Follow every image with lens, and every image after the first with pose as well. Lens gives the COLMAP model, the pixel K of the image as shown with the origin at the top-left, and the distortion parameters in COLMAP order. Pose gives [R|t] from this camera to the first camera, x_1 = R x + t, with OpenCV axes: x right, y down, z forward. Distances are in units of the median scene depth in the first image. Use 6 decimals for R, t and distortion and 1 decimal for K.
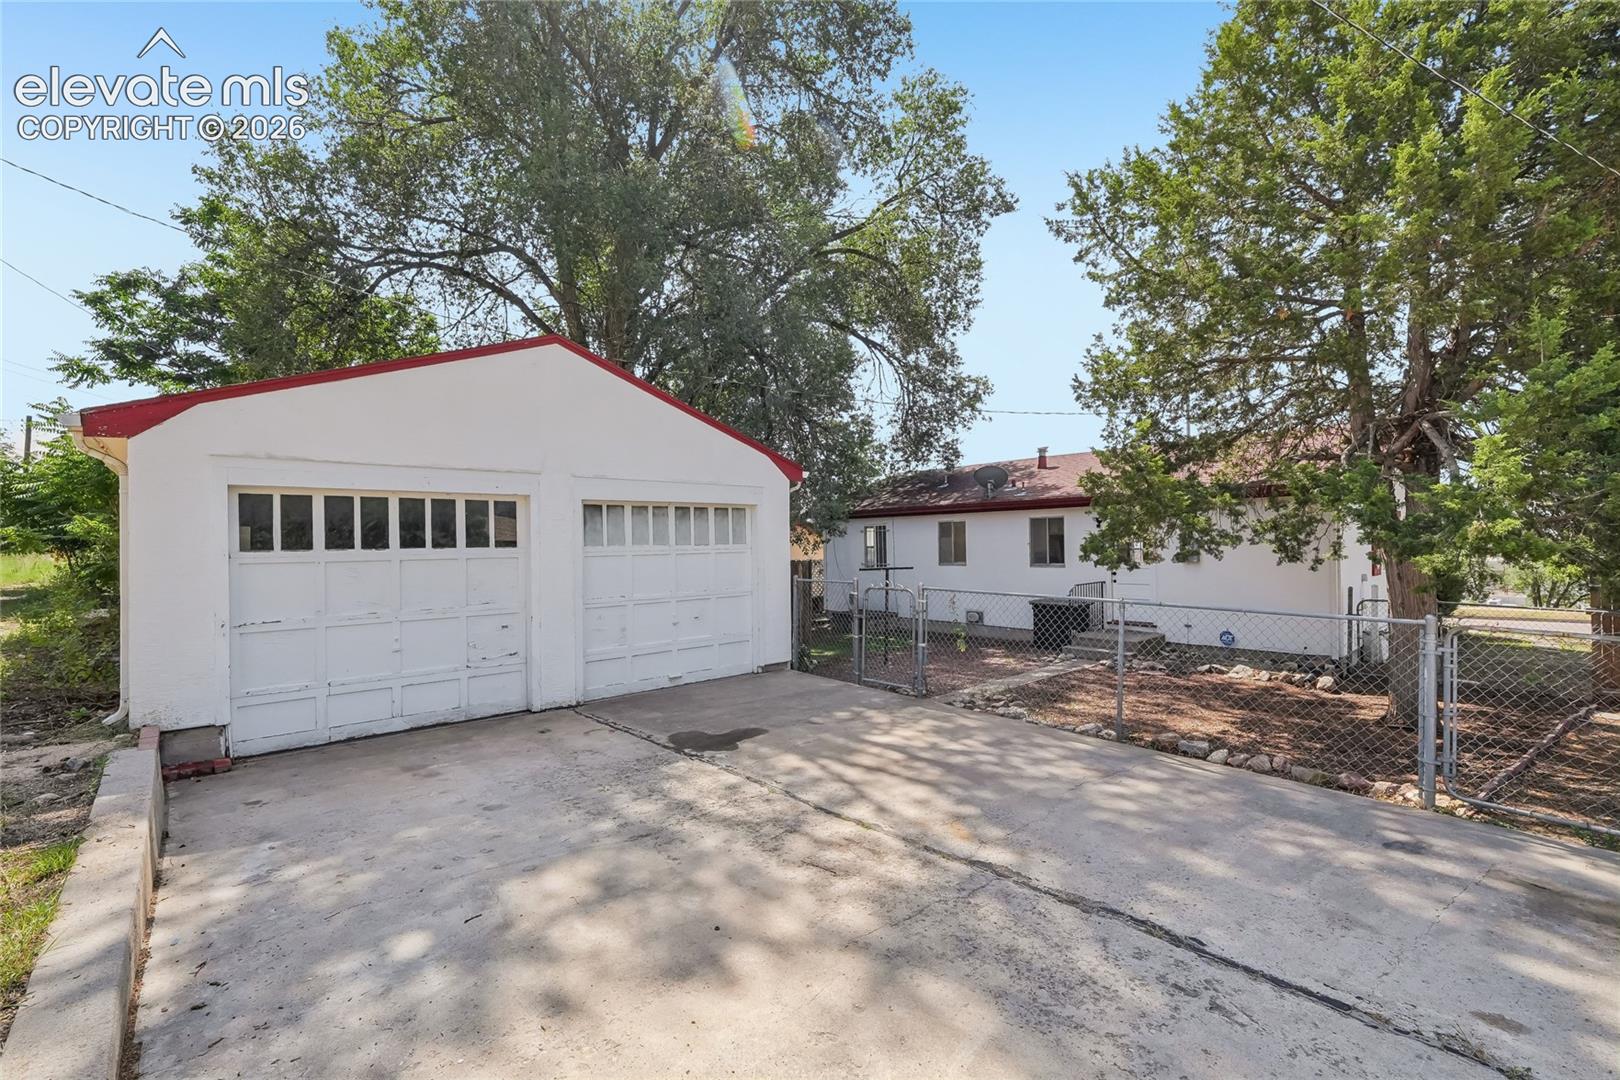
lens RADIAL K [[698.7, 0, 815.9], [0, 698.7, 542.4], [0, 0, 1]] dist [-0.001052, 0.000429]
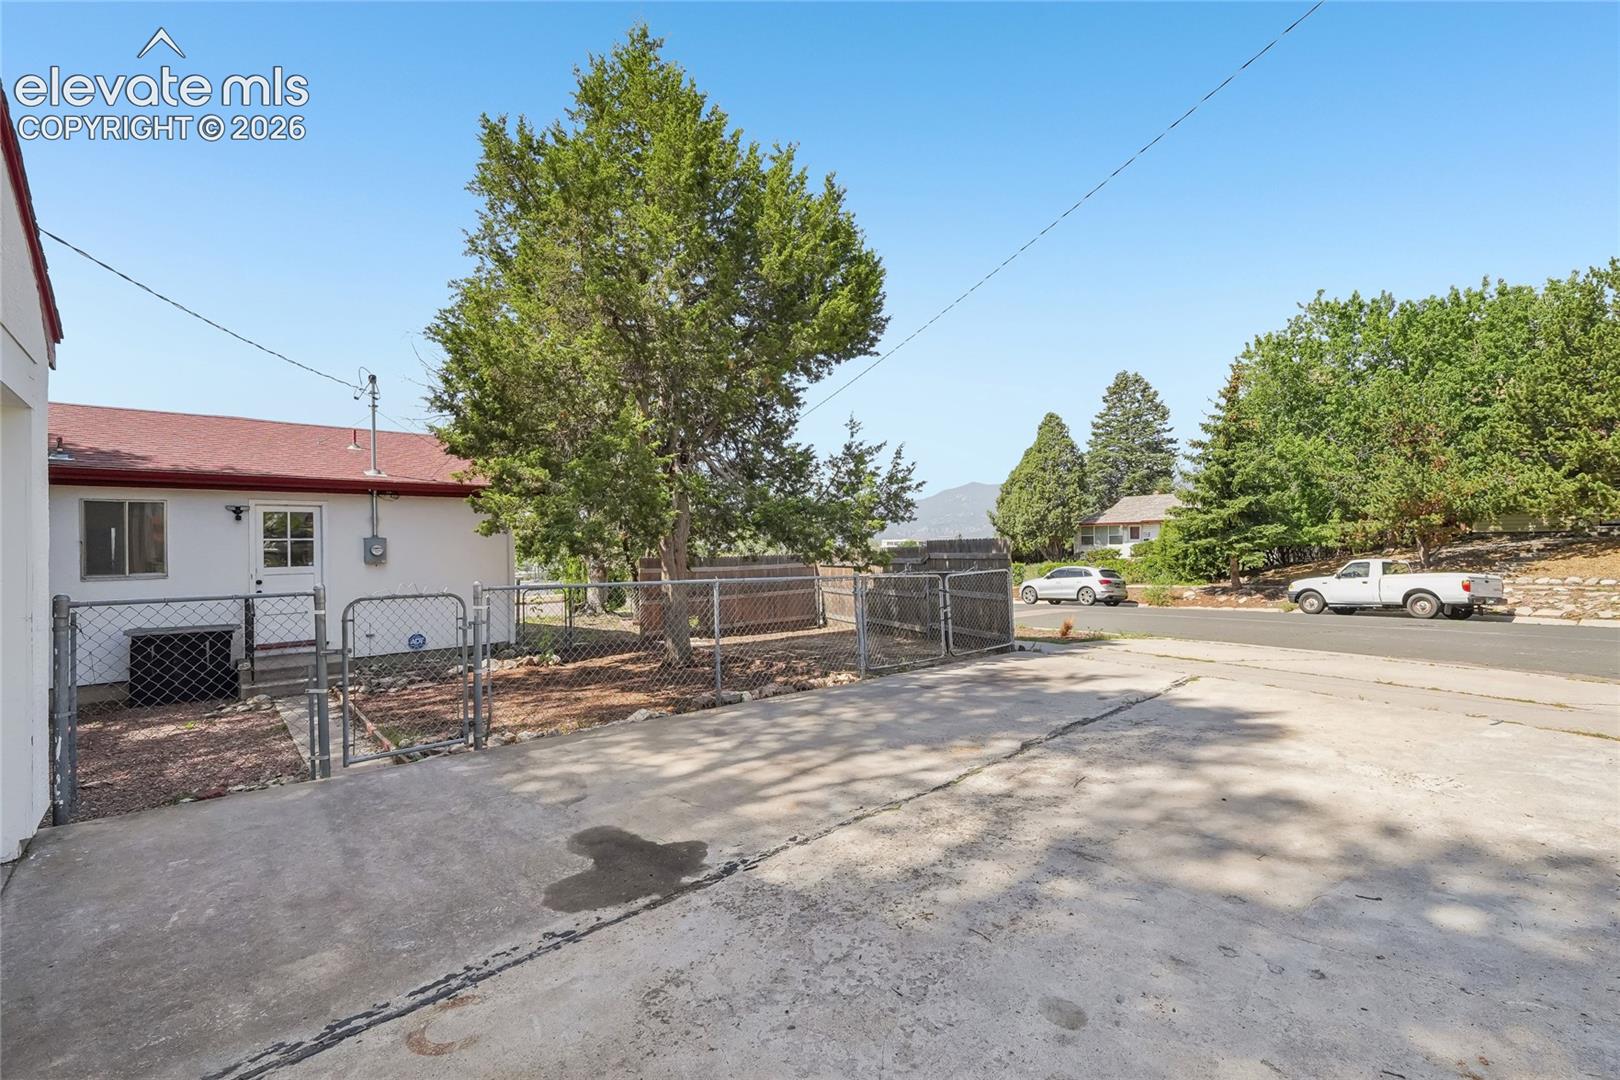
lens RADIAL K [[698.7, 0, 815.9], [0, 698.7, 542.4], [0, 0, 1]] dist [-0.001052, 0.000429]
pose [[-0.018699, 0.018520, 0.999654, -0.905276], [0.010030, 0.999782, -0.018334, 0.058530], [-0.999775, 0.009684, -0.018881, 1.127595]]
